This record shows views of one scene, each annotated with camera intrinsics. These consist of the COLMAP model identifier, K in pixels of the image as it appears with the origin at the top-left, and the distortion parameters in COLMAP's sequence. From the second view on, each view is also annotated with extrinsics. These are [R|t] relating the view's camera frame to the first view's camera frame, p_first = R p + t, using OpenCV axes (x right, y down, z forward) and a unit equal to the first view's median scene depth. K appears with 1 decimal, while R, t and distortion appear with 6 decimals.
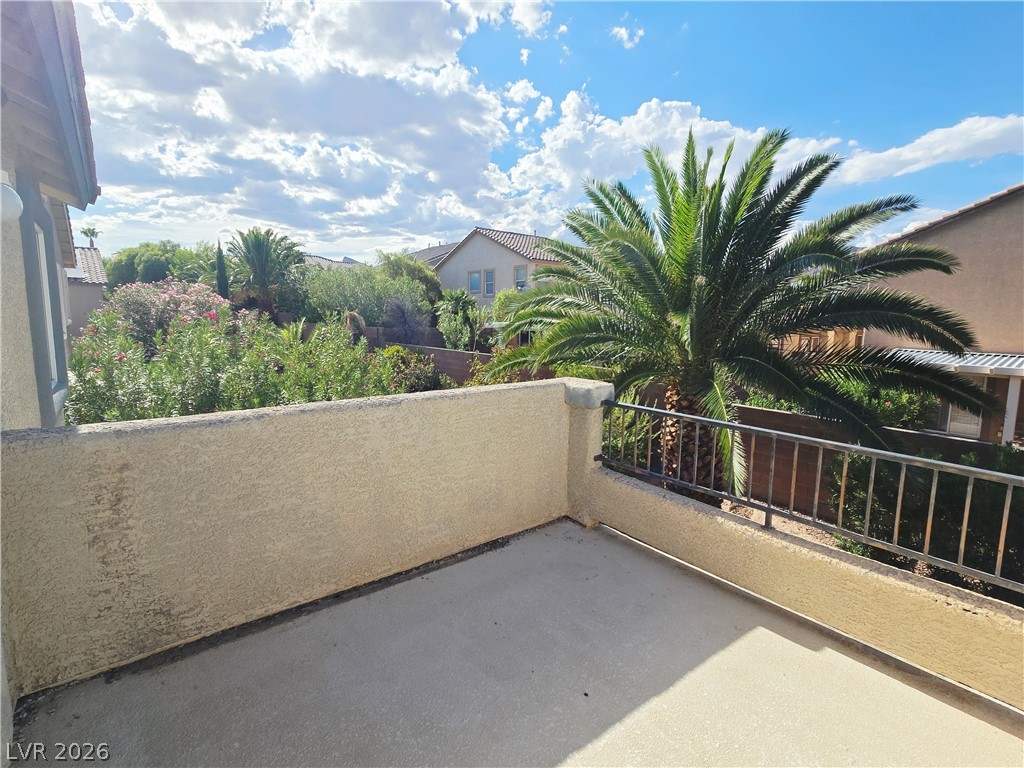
lens RADIAL K [[485.9, 0, 518.0], [0, 485.9, 373.9], [0, 0, 1]] dist [0.000307, 0.000350]
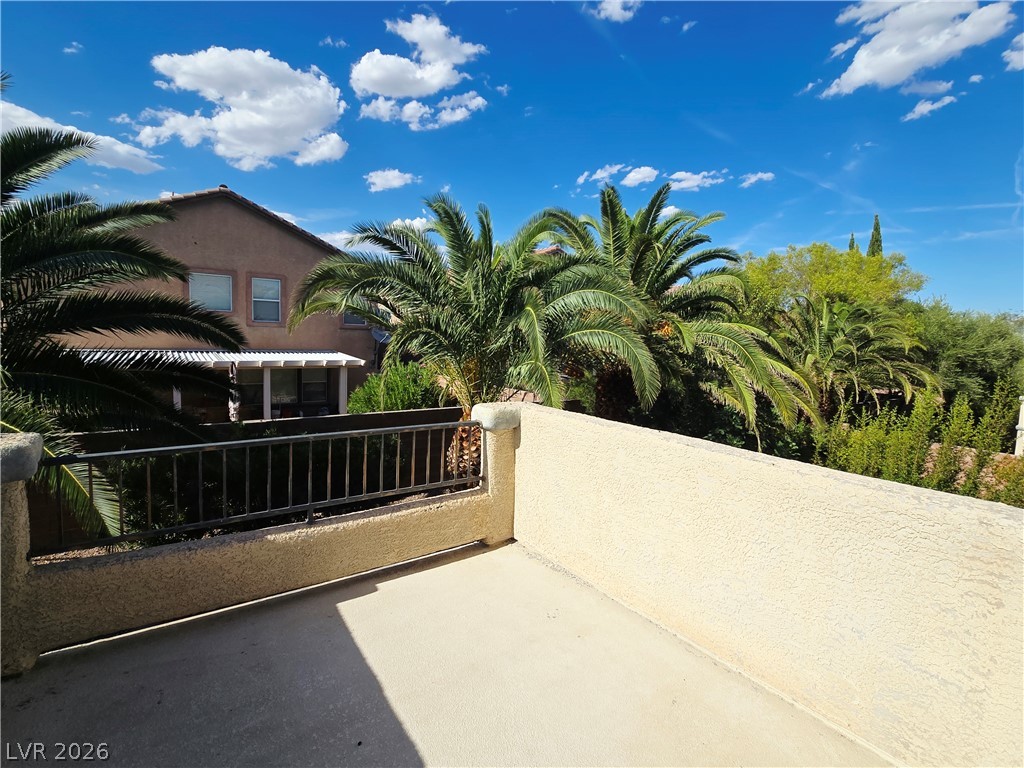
lens RADIAL K [[485.9, 0, 518.0], [0, 485.9, 373.9], [0, 0, 1]] dist [0.000307, 0.000350]
pose [[0.067083, -0.101428, 0.992579, -0.550805], [0.084070, 0.991856, 0.095673, -0.089563], [-0.994199, 0.077028, 0.075064, 0.450490]]
